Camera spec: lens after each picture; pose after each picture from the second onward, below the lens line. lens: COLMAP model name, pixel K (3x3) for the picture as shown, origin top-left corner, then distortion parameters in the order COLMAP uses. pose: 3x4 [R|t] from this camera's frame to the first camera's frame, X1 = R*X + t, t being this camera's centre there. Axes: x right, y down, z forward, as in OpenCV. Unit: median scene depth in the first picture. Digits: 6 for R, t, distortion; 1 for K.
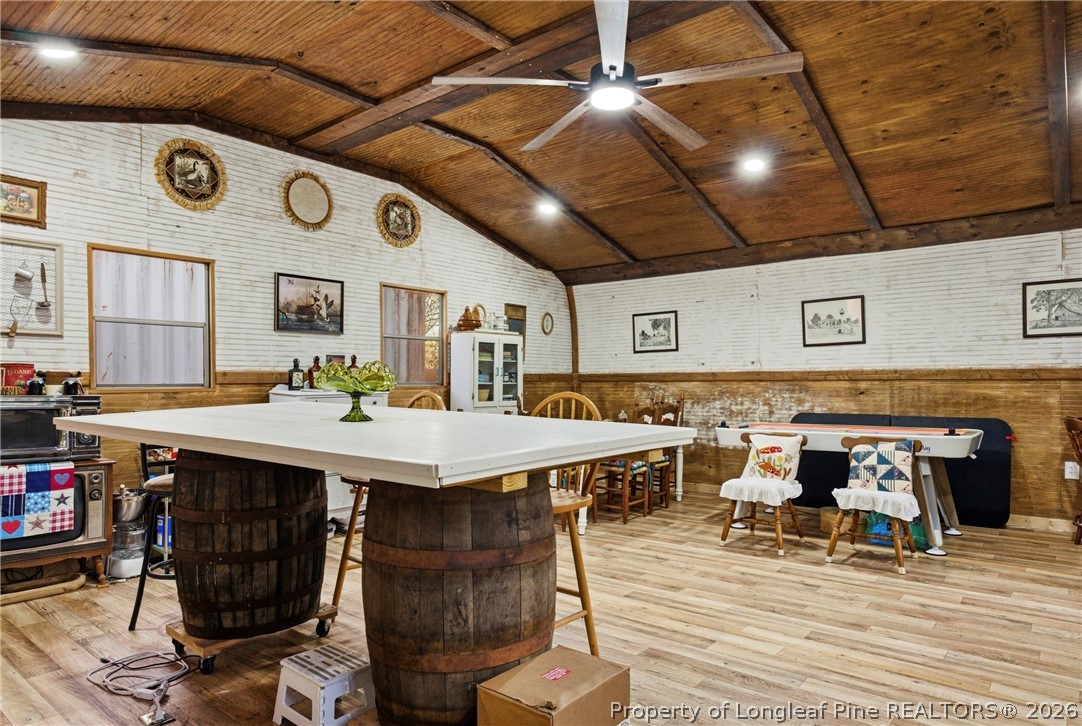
lens RADIAL K [[662.3, 0, 536.5], [0, 662.3, 386.8], [0, 0, 1]] dist [-0.011096, 0.004322]
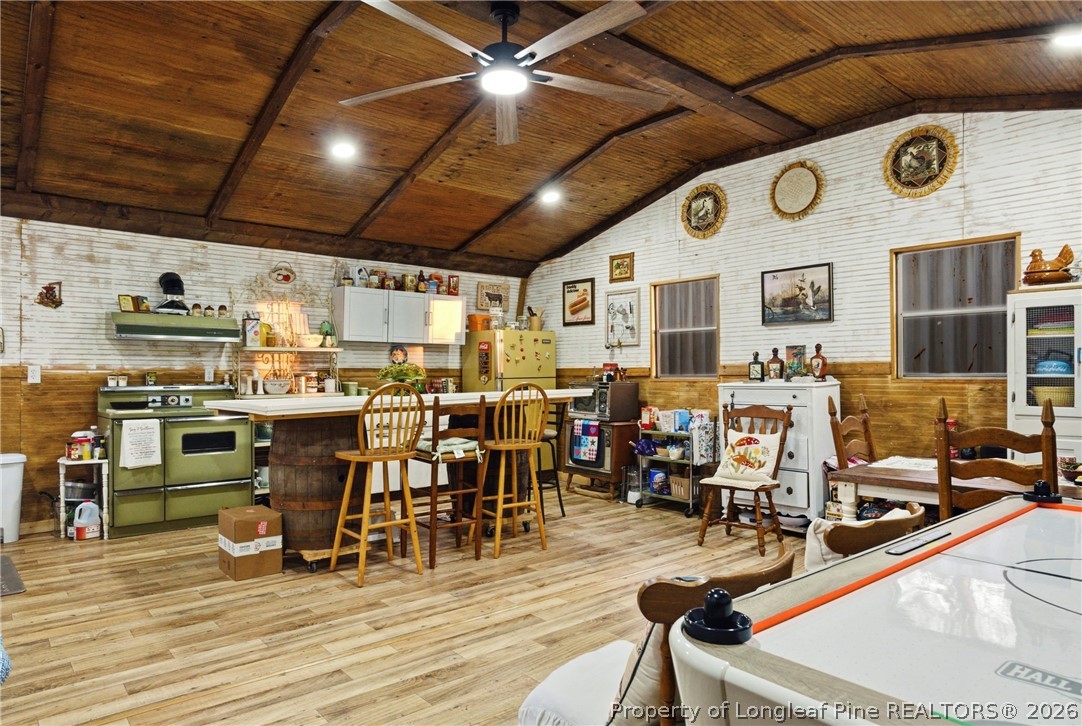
lens RADIAL K [[662.3, 0, 540.2], [0, 662.3, 363.3], [0, 0, 1]] dist [-0.011096, 0.004322]
pose [[-0.164882, -0.016285, -0.986179, 0.727237], [-0.009120, 0.999846, -0.014986, -0.005260], [0.986271, 0.006523, -0.165006, 0.832909]]
